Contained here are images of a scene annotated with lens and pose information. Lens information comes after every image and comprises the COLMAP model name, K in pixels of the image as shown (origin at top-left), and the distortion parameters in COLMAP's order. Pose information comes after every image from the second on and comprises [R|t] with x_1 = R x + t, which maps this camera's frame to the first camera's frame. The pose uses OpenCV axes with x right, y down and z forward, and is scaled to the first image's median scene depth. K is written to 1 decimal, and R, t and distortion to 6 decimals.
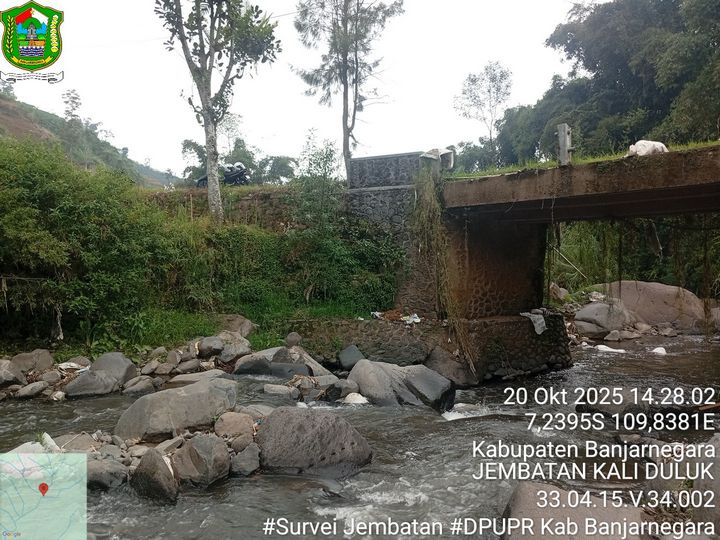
lens RADIAL K [[546.6, 0, 358.0], [0, 546.6, 271.1], [0, 0, 1]] dist [0.103970, -0.208610]
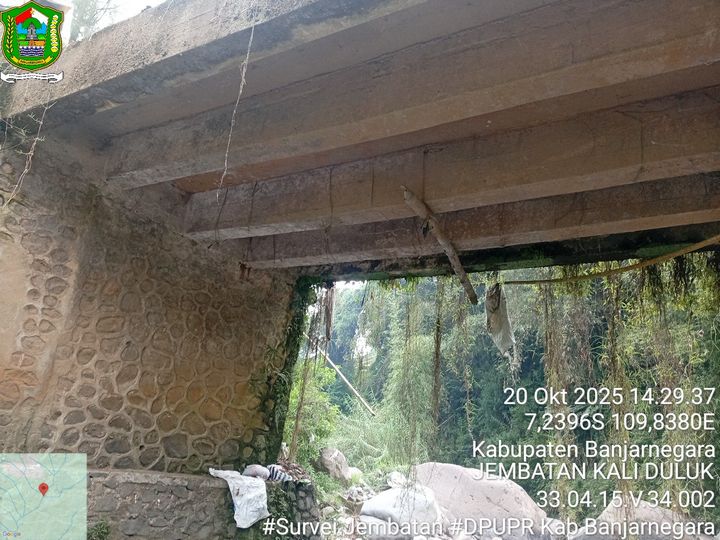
lens RADIAL K [[551.8, 0, 357.2], [0, 551.8, 270.7], [0, 0, 1]] dist [0.100563, -0.206589]
pose [[0.944463, 0.188036, 0.269504, 0.263640], [-0.089559, 0.936352, -0.339447, 0.070820], [-0.316179, 0.296459, 0.901190, 0.564602]]
